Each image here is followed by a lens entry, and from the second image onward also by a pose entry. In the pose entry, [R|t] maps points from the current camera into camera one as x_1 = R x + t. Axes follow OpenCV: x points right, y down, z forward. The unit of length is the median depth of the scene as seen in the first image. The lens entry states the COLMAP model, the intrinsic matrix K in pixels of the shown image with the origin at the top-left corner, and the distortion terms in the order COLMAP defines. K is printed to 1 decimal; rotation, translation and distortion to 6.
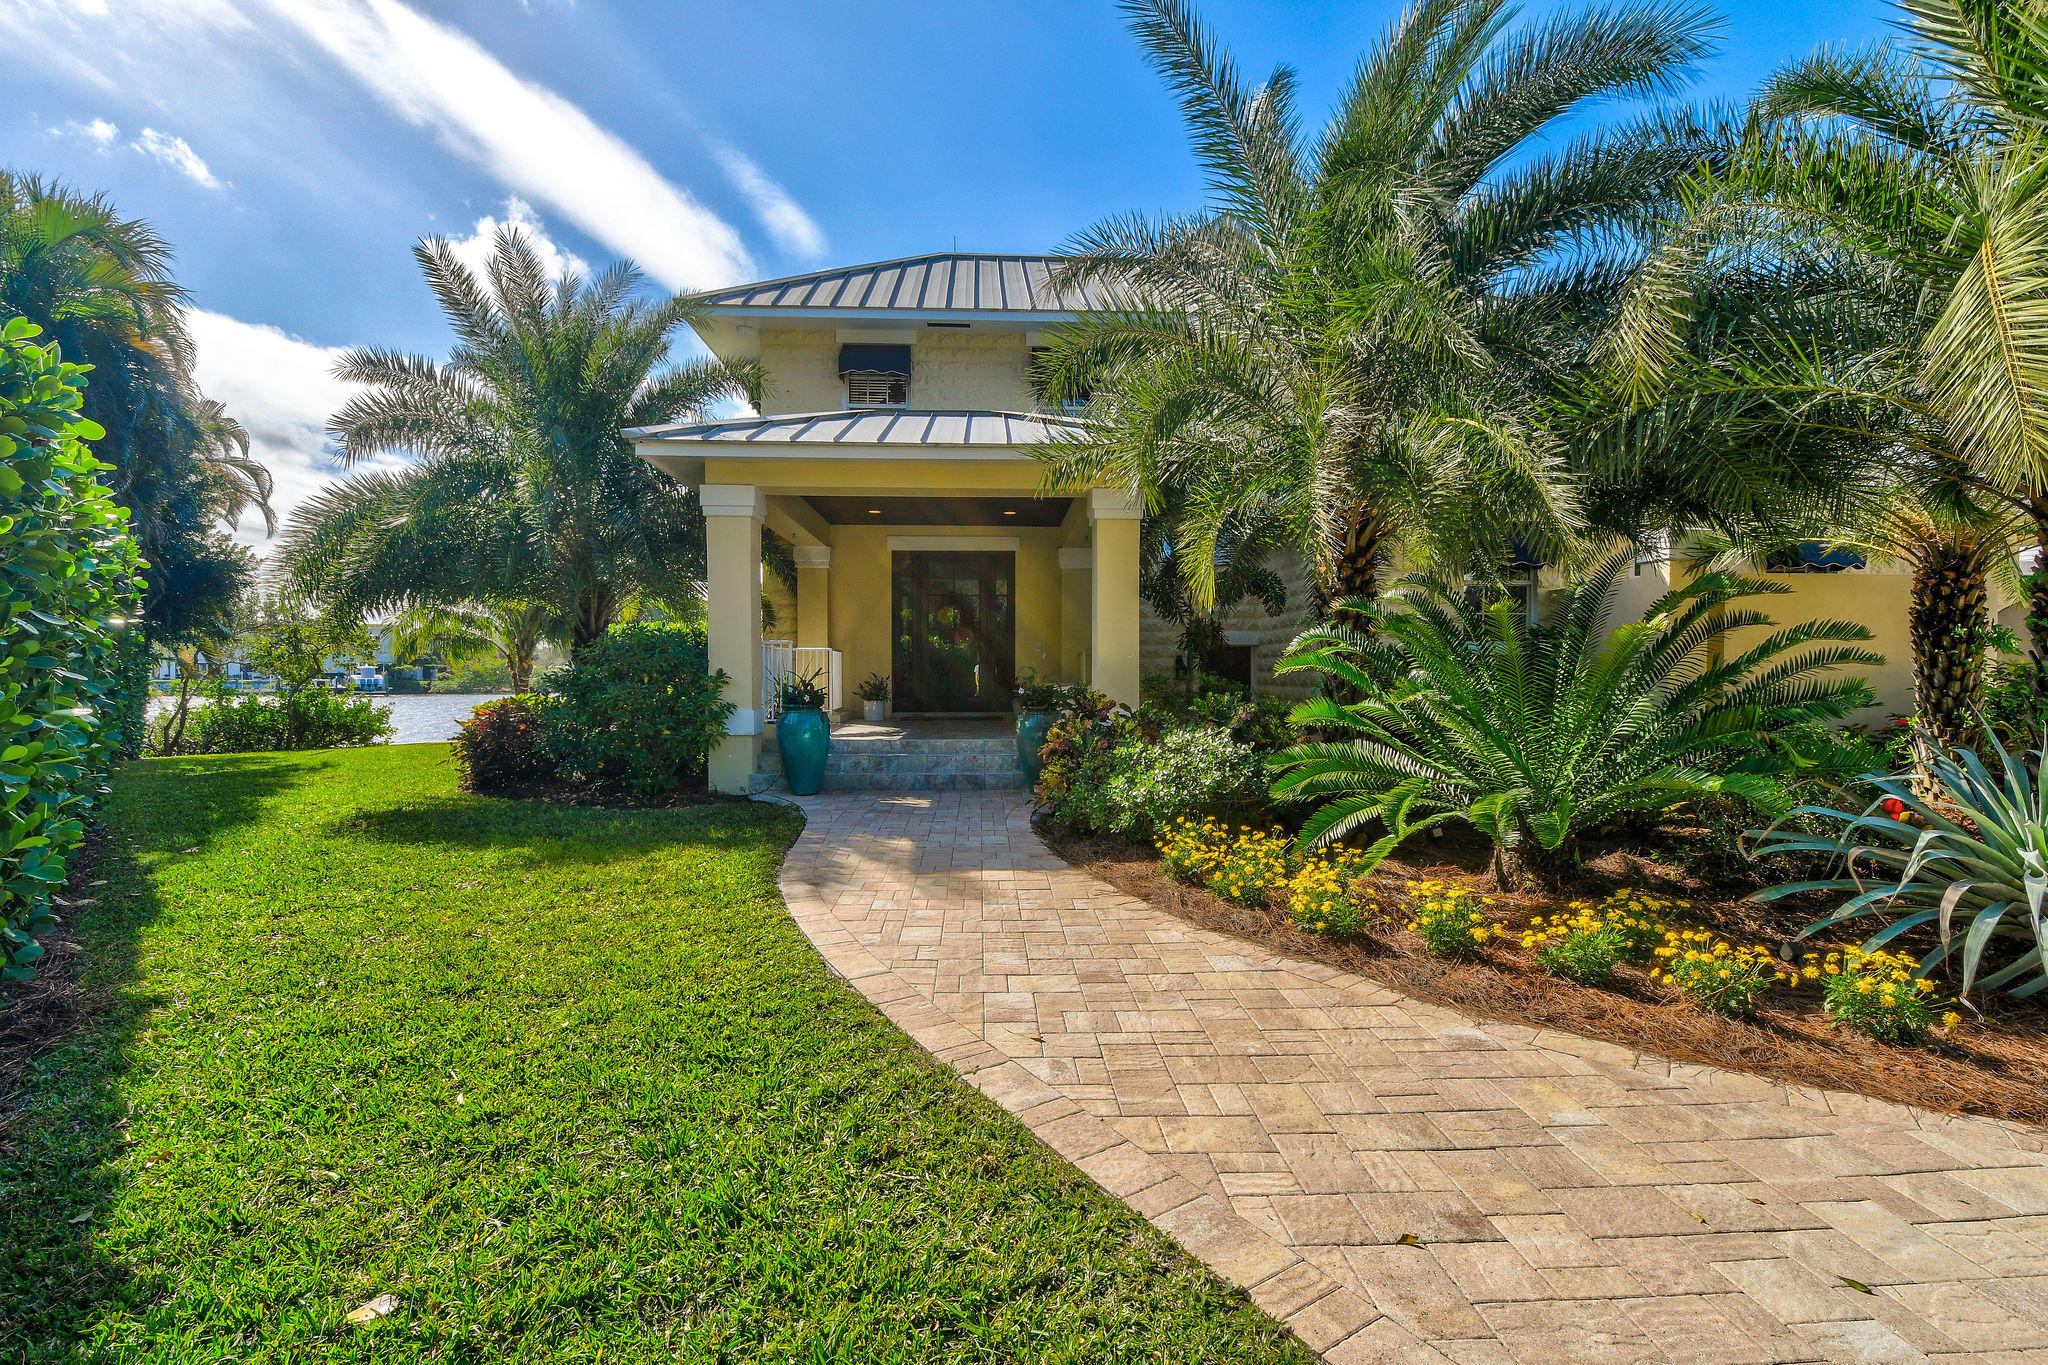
lens RADIAL K [[891.1, 0, 1019.3], [0, 891.1, 697.4], [0, 0, 1]] dist [-0.000867, -0.013725]
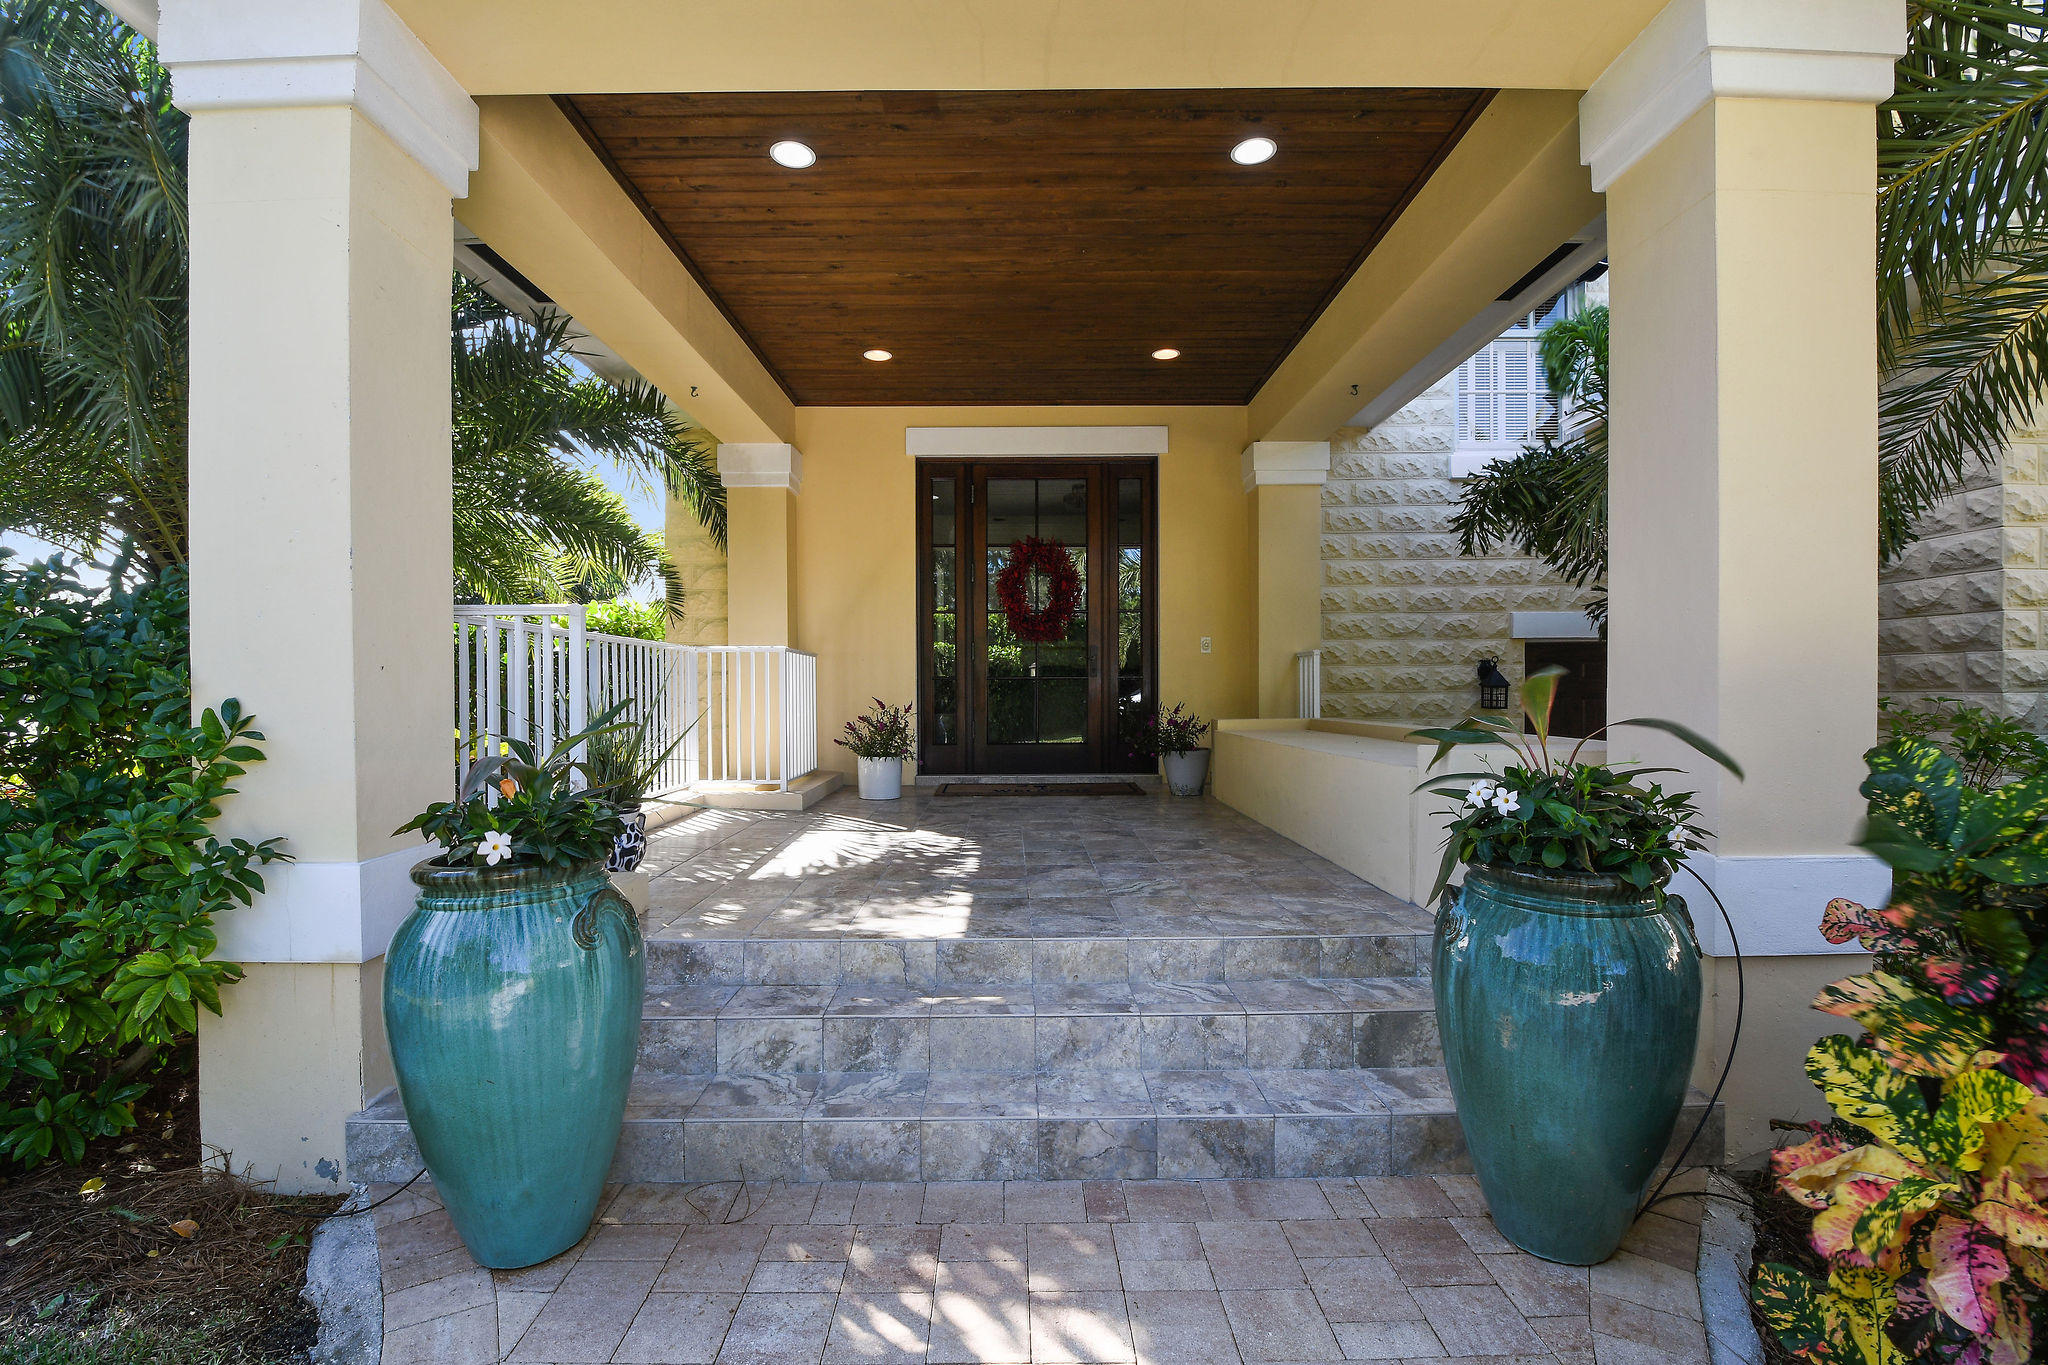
lens RADIAL K [[891.1, 0, 1019.3], [0, 891.1, 697.4], [0, 0, 1]] dist [-0.000867, -0.013725]
pose [[0.999366, -0.007083, -0.034879, -0.069794], [0.006366, 0.999767, -0.020627, -0.018246], [0.035017, 0.020392, 0.999179, 0.515805]]
